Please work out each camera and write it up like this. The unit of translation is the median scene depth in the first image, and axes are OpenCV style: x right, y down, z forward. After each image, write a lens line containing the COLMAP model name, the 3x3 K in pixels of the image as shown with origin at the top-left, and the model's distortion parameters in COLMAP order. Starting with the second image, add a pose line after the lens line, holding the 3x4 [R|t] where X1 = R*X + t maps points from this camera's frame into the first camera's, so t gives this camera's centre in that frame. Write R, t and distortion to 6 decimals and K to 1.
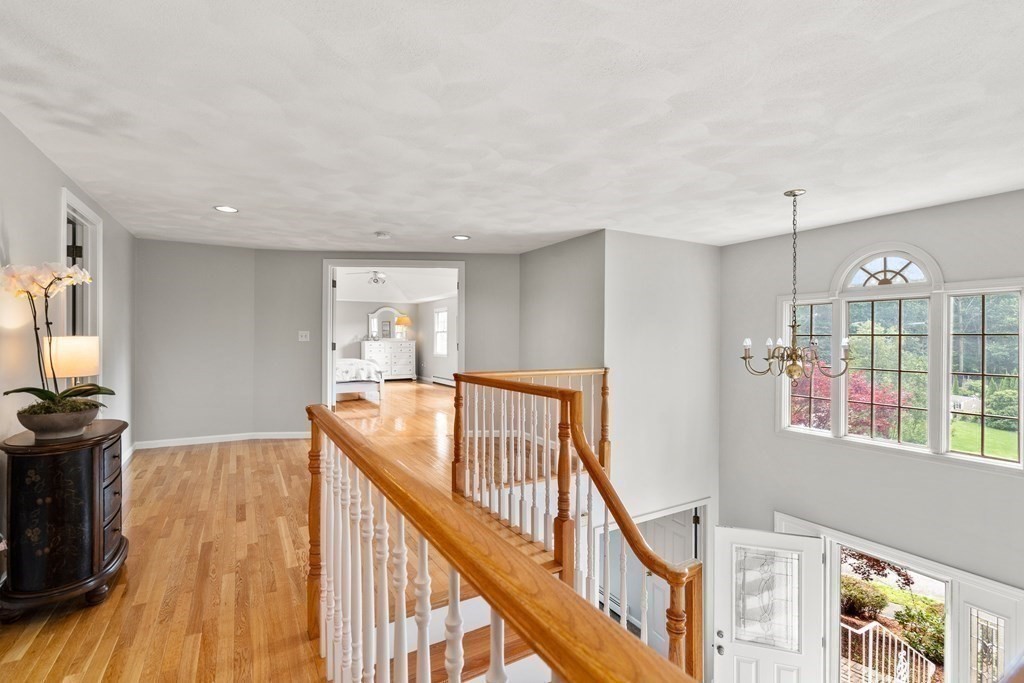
lens RADIAL K [[472.3, 0, 510.7], [0, 472.3, 343.7], [0, 0, 1]] dist [0.000137, 0.000270]
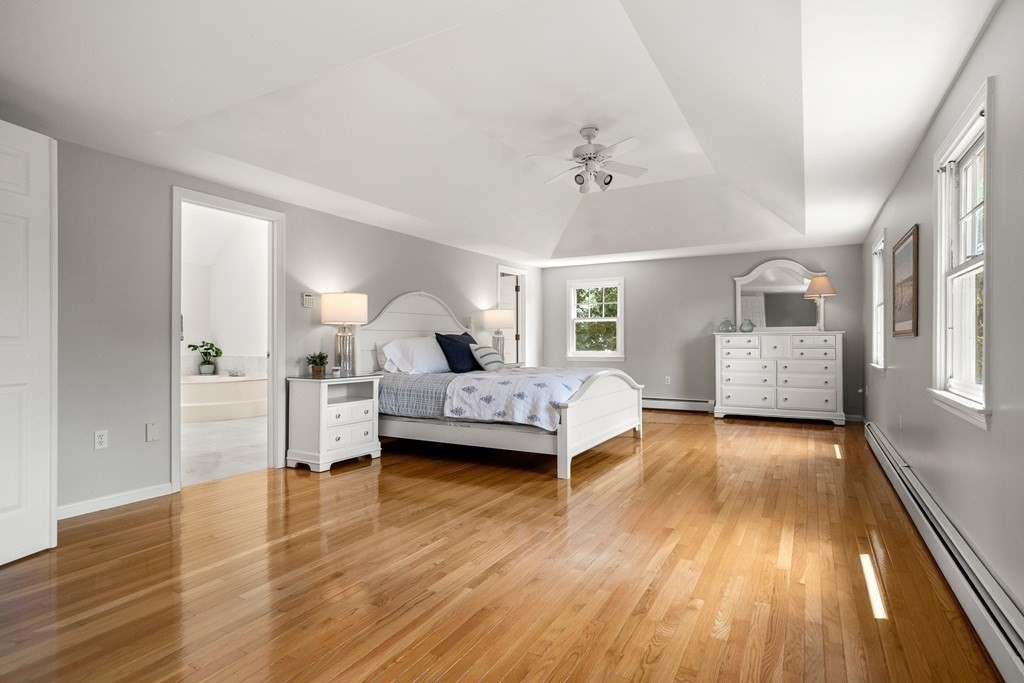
lens RADIAL K [[538.5, 0, 511.9], [0, 538.5, 341.4], [0, 0, 1]] dist [-0.000162, -0.000022]
pose [[0.510010, 0.000277, -0.860169, 0.062153], [-0.004646, 0.999986, -0.002433, 0.005328], [0.860156, 0.005237, 0.510004, 0.531527]]
